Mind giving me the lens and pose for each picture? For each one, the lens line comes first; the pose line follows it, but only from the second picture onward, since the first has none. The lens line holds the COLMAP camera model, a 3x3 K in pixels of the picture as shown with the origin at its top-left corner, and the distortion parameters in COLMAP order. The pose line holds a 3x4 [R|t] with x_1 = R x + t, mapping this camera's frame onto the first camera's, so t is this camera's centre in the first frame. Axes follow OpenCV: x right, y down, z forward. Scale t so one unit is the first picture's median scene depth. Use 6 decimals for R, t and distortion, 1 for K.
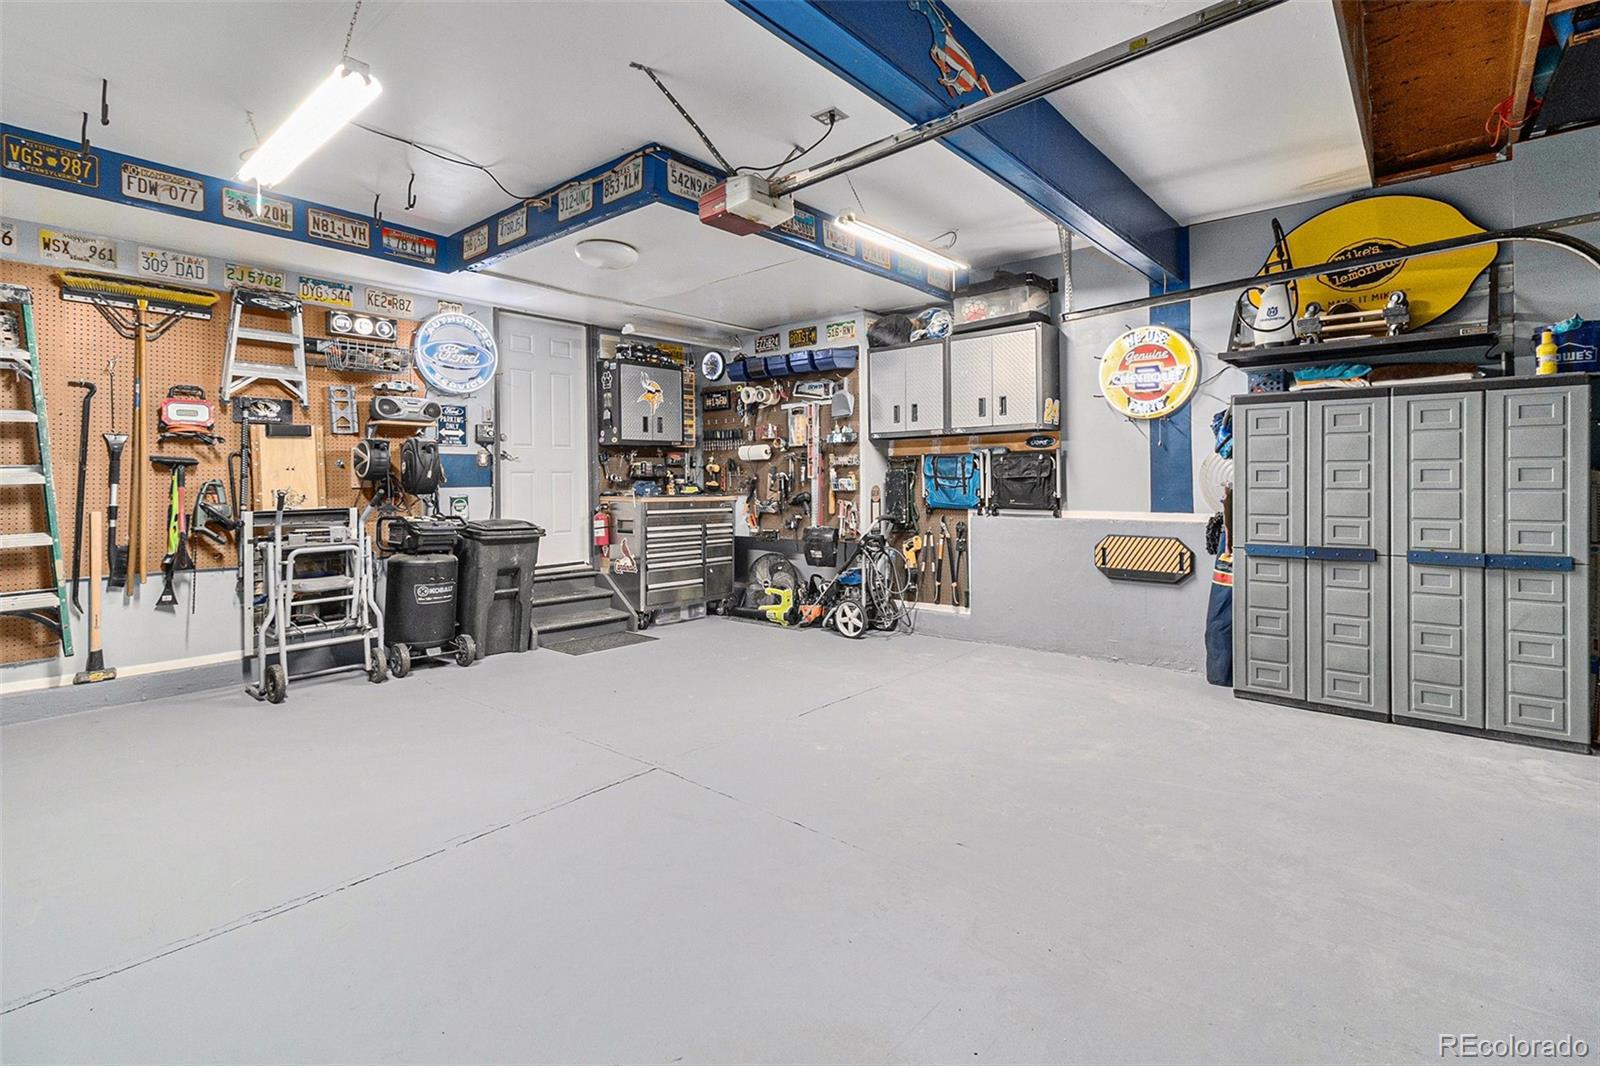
lens RADIAL K [[744.2, 0, 817.6], [0, 744.2, 488.0], [0, 0, 1]] dist [0.000930, 0.000446]
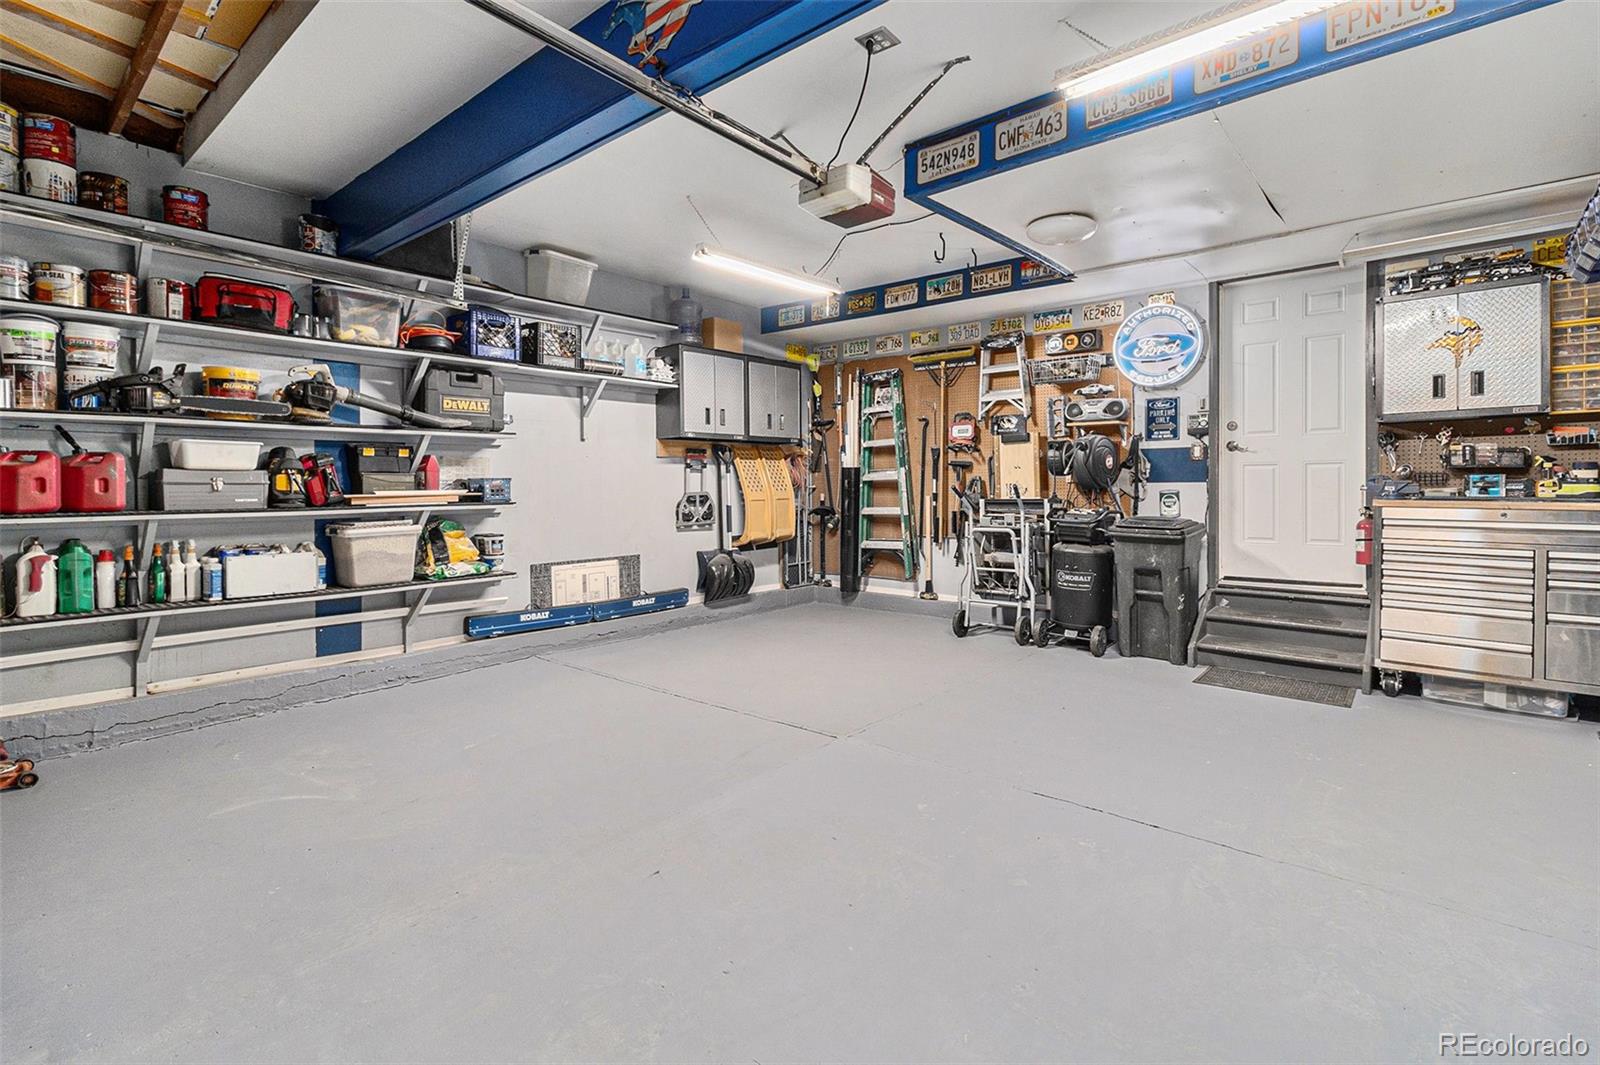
lens RADIAL K [[744.2, 0, 806.6], [0, 744.2, 486.2], [0, 0, 1]] dist [0.000930, 0.000446]
pose [[-0.005153, 0.012748, -0.999905, 0.565194], [-0.001021, 0.999918, 0.012753, -0.008958], [0.999986, 0.001087, -0.005139, 0.616686]]
